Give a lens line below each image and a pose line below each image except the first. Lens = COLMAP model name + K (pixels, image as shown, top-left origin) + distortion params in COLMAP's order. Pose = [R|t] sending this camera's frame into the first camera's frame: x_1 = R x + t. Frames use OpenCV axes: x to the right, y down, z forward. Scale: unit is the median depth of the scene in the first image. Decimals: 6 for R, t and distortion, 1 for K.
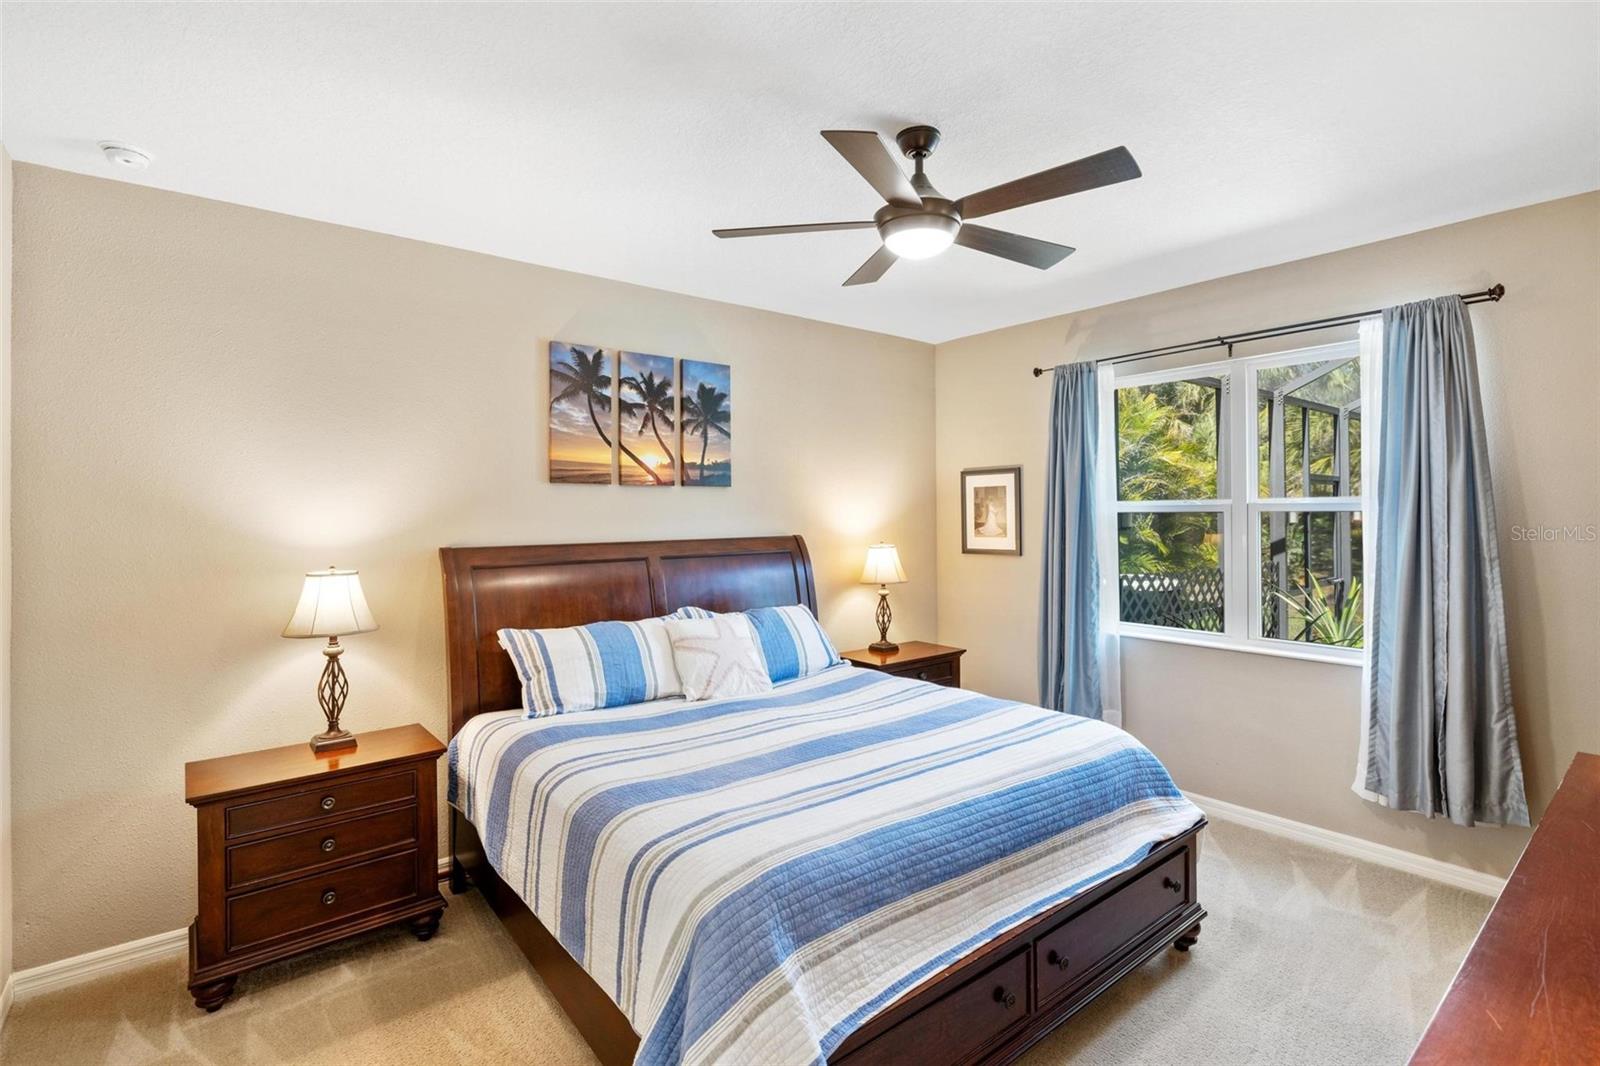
lens RADIAL K [[757.9, 0, 788.2], [0, 757.9, 541.8], [0, 0, 1]] dist [-0.003632, -0.001361]
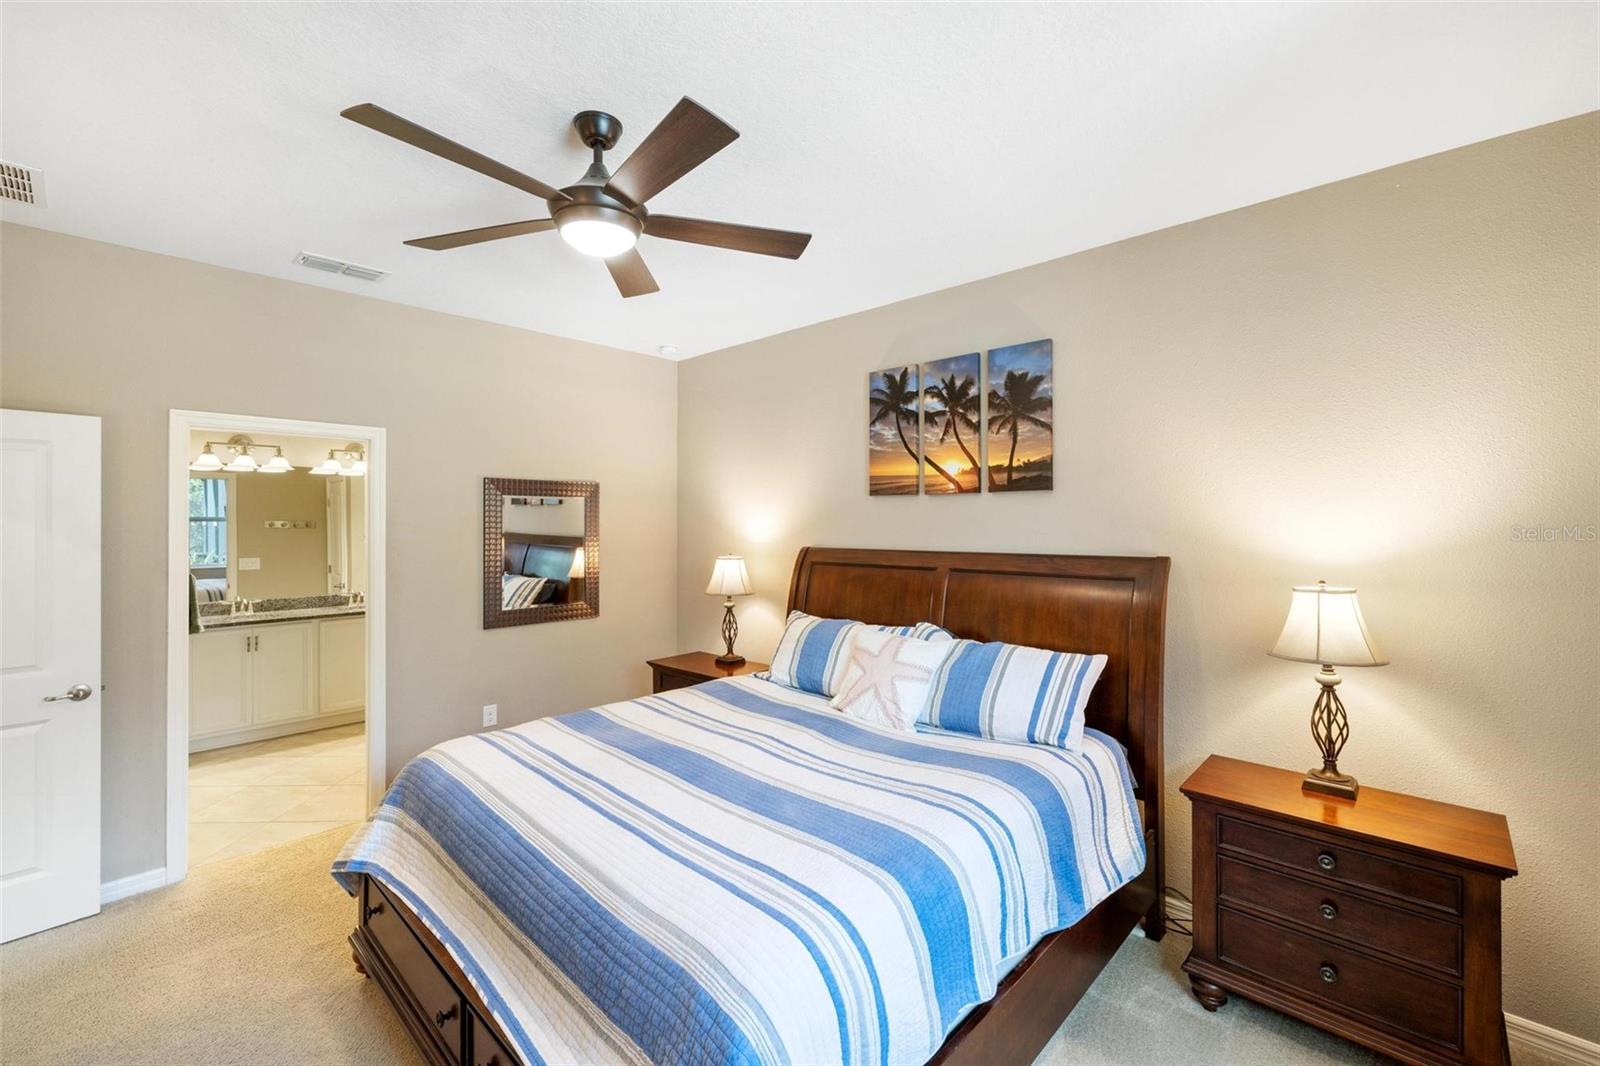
lens RADIAL K [[668.1, 0, 792.0], [0, 668.1, 529.9], [0, 0, 1]] dist [0.001105, -0.000981]
pose [[0.162307, 0.000424, -0.986740, 0.611198], [-0.056300, 0.998375, -0.008832, -0.010862], [0.985133, 0.056987, 0.162067, 0.670528]]
